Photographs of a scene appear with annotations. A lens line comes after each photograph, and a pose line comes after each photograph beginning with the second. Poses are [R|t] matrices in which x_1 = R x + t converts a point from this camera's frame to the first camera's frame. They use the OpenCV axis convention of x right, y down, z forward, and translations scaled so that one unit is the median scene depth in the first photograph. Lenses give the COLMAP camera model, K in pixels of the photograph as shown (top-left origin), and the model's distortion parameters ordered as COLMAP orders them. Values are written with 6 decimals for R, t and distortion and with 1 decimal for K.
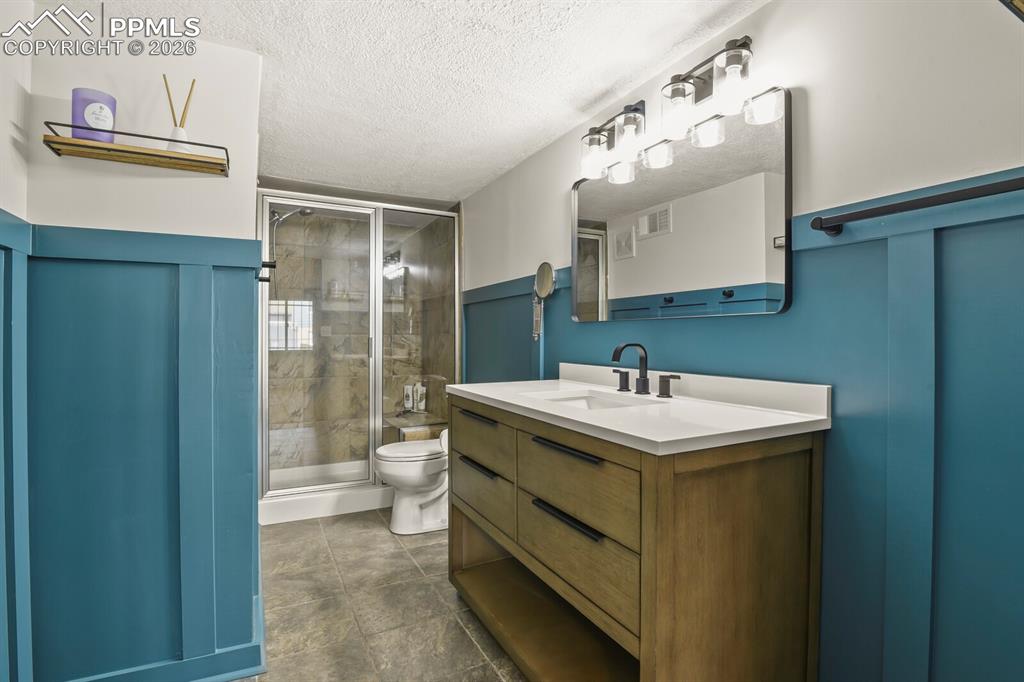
lens RADIAL K [[502.4, 0, 512.0], [0, 502.4, 341.0], [0, 0, 1]] dist [-0.029473, 0.000175]
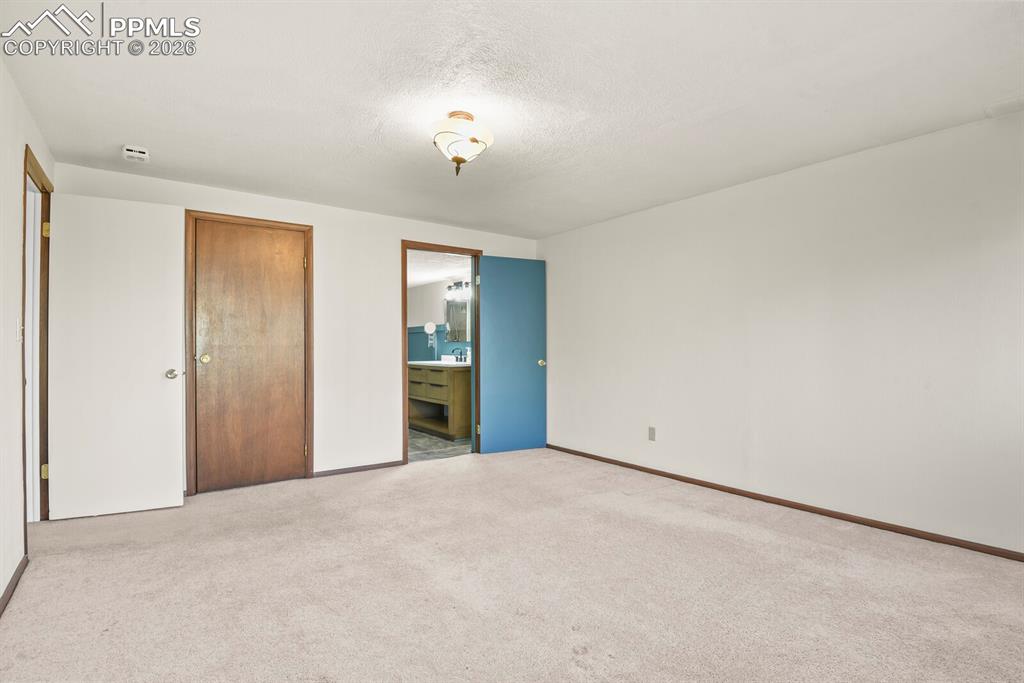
lens RADIAL K [[502.4, 0, 512.0], [0, 502.4, 341.5], [0, 0, 1]] dist [-0.029473, 0.000175]
pose [[0.988170, 0.002197, 0.153347, 0.063895], [0.000962, 0.999789, -0.020523, 0.030022], [-0.153360, 0.020427, 0.987959, -2.753205]]
